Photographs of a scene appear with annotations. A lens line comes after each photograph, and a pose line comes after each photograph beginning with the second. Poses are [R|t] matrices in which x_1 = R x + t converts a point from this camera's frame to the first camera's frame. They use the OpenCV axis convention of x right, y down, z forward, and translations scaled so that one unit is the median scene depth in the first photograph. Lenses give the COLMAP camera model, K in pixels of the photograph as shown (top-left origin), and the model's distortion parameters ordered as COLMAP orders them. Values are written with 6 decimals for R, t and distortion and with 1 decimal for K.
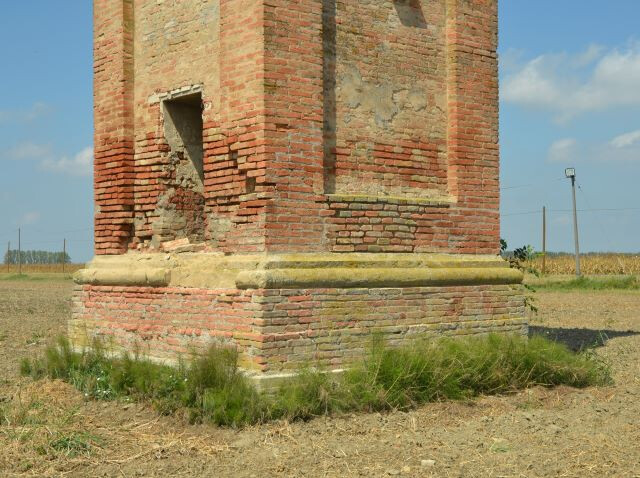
lens RADIAL K [[1118.1, 0, 320.0], [0, 1118.1, 239.0], [0, 0, 1]] dist [0.026858, 0.090744]
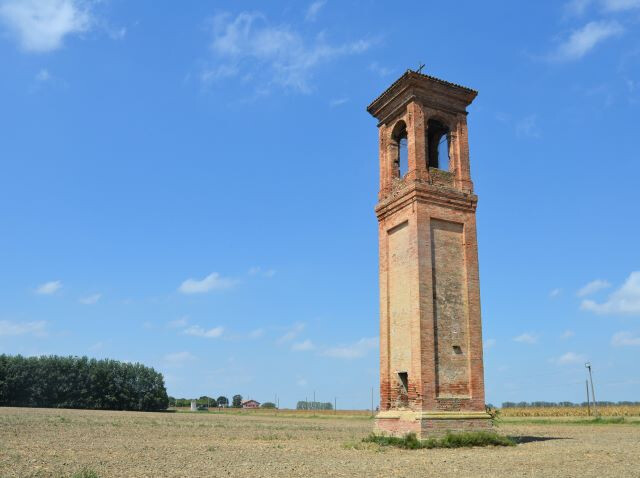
lens RADIAL K [[692.8, 0, 320.0], [0, 692.8, 239.0], [0, 0, 1]] dist [-0.125390, 0.037338]
pose [[0.973028, -0.043245, -0.226598, 0.181068], [-0.007666, 0.975668, -0.219121, -0.050044], [0.230560, 0.214948, 0.949020, -1.618528]]
